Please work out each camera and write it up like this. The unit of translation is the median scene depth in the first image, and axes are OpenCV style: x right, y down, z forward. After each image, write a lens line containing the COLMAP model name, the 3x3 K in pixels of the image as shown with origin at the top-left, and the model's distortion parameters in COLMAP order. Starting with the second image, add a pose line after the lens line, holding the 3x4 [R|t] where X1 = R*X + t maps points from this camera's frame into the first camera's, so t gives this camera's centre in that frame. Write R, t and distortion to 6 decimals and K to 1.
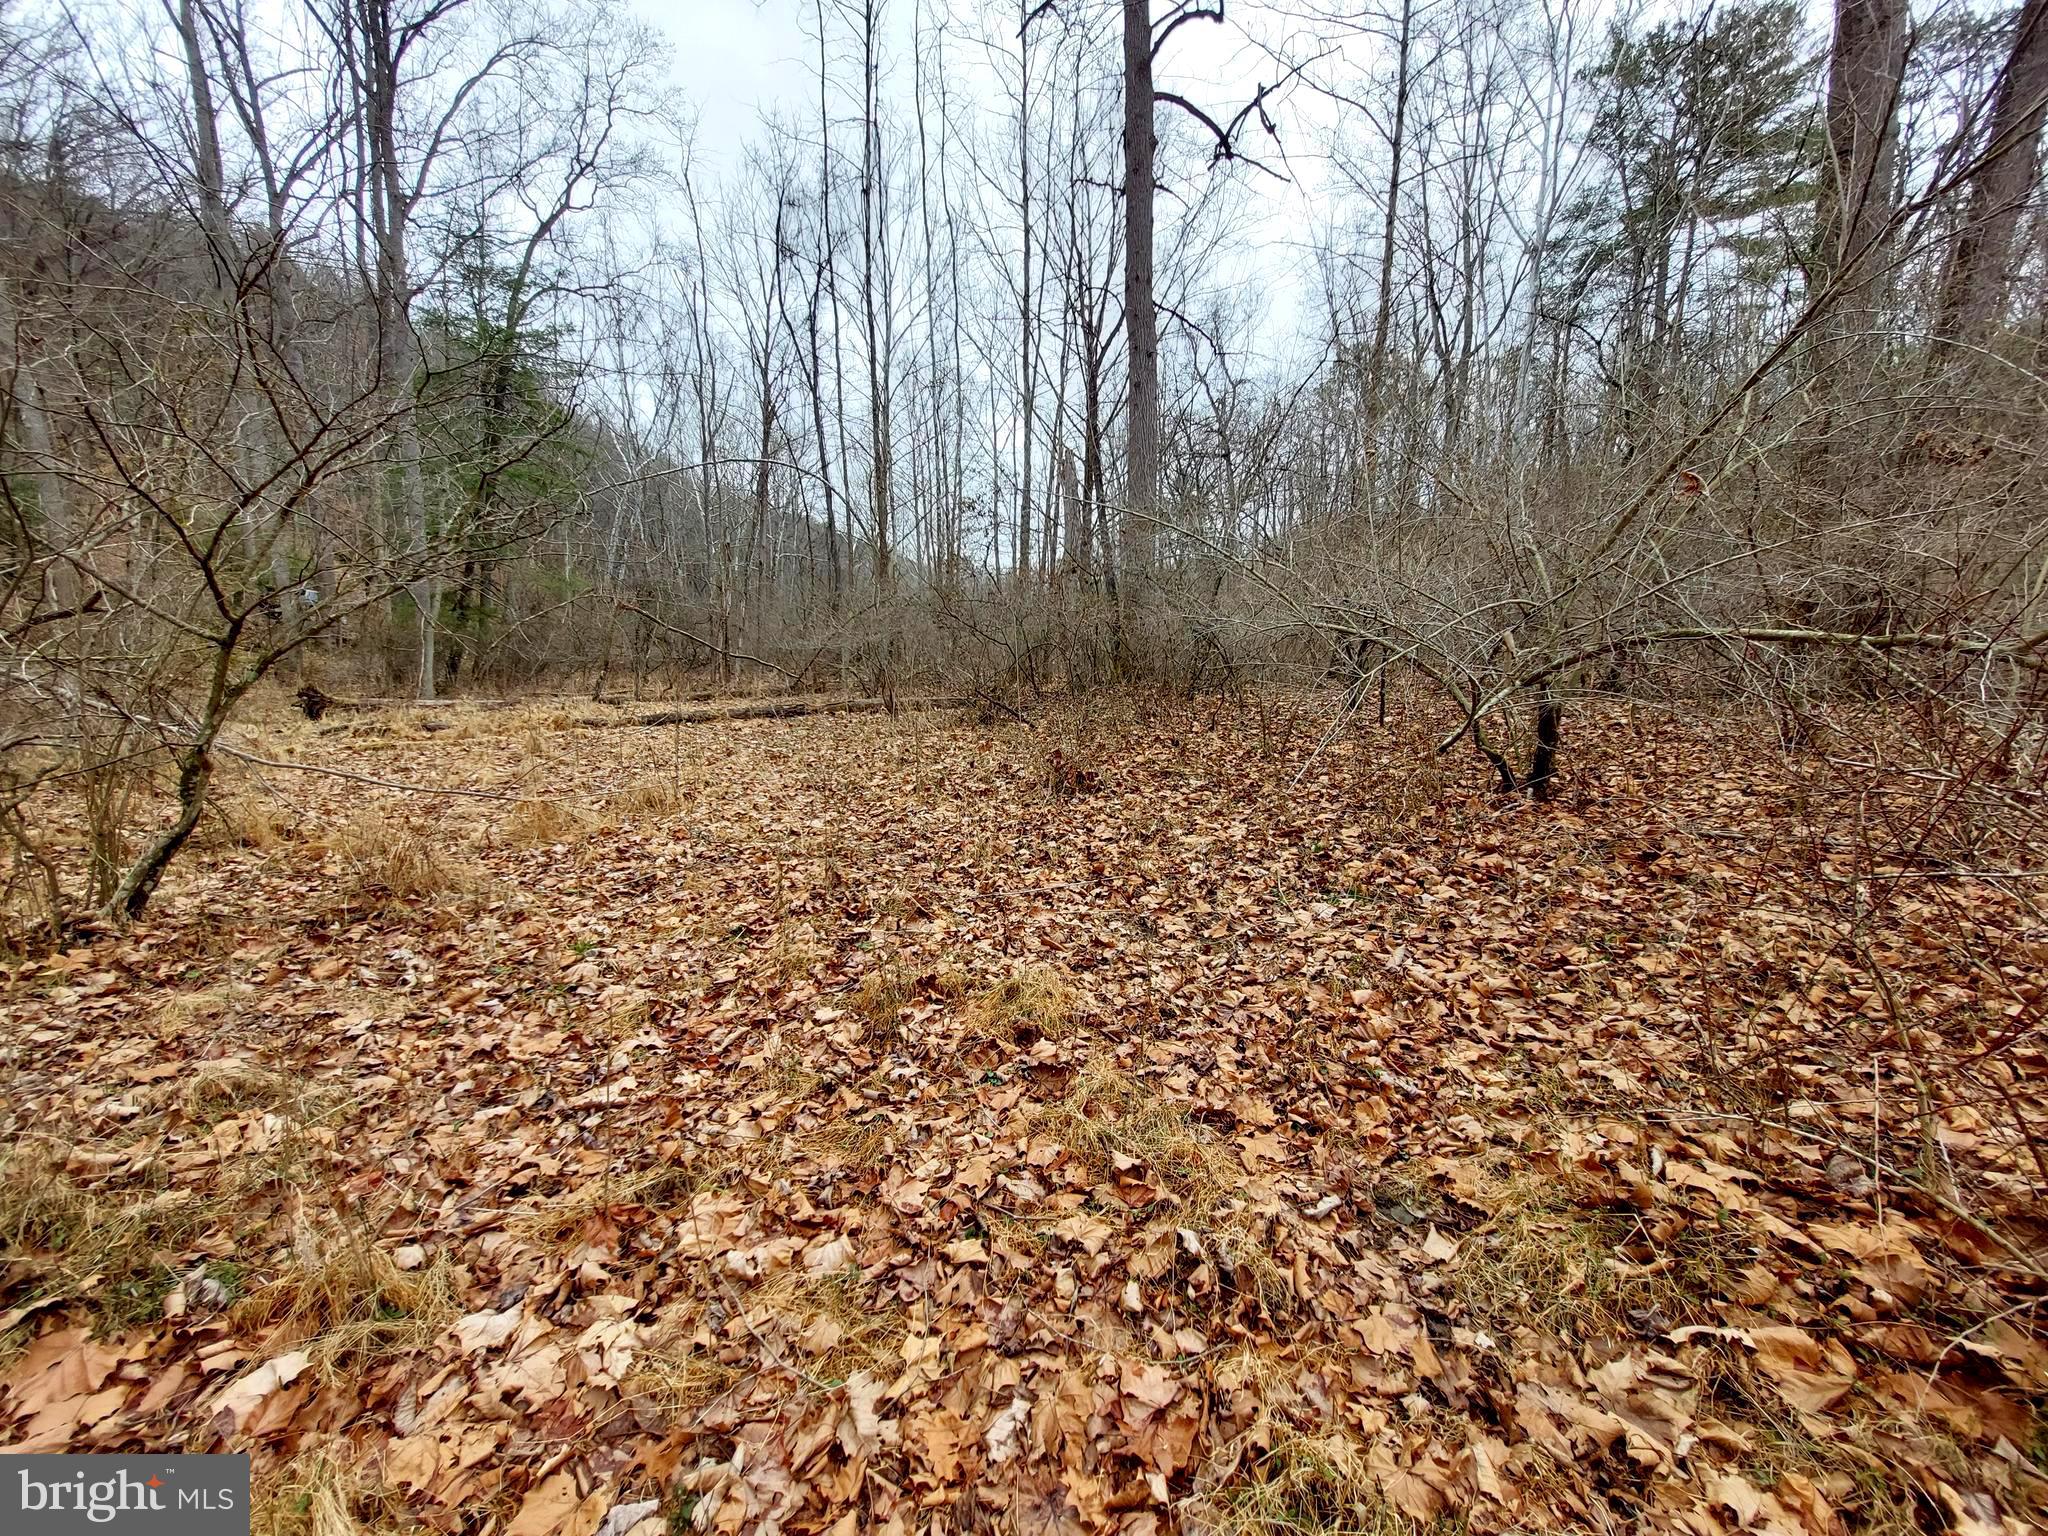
lens RADIAL K [[819.8, 0, 1028.1], [0, 819.8, 764.7], [0, 0, 1]] dist [-0.020193, 0.002465]
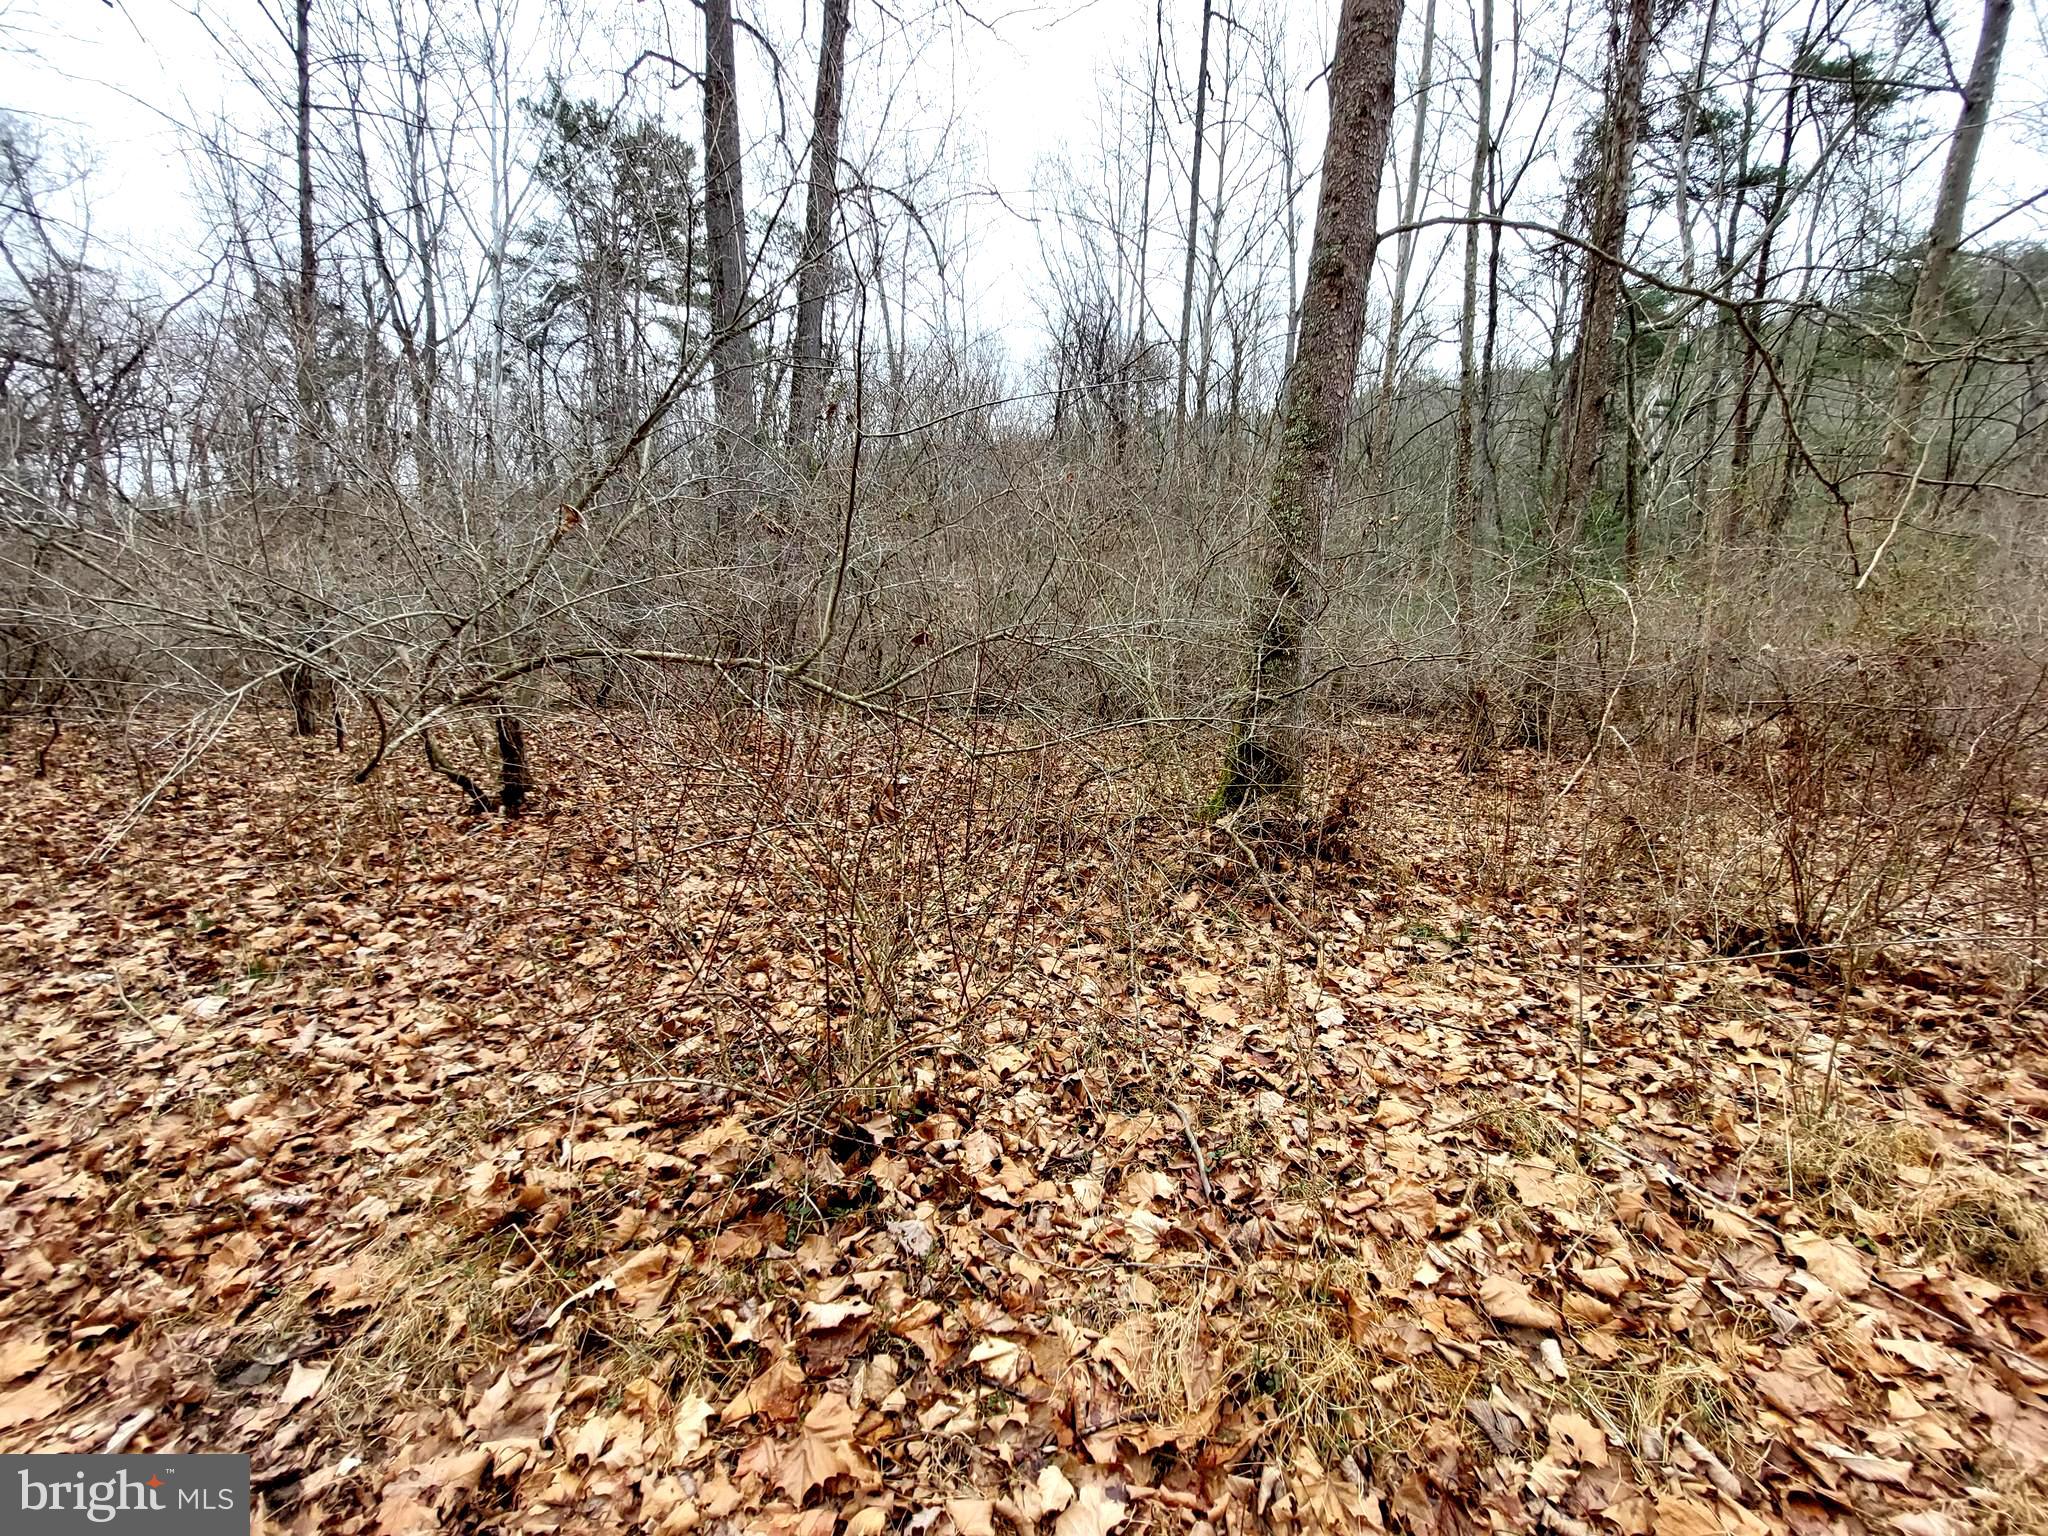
lens RADIAL K [[819.8, 0, 1031.4], [0, 819.8, 769.3], [0, 0, 1]] dist [-0.020193, 0.002465]
pose [[0.472718, -0.093597, 0.876229, 0.120263], [0.101710, 0.993493, 0.051251, -0.000904], [-0.875325, 0.064894, 0.479161, -0.056775]]
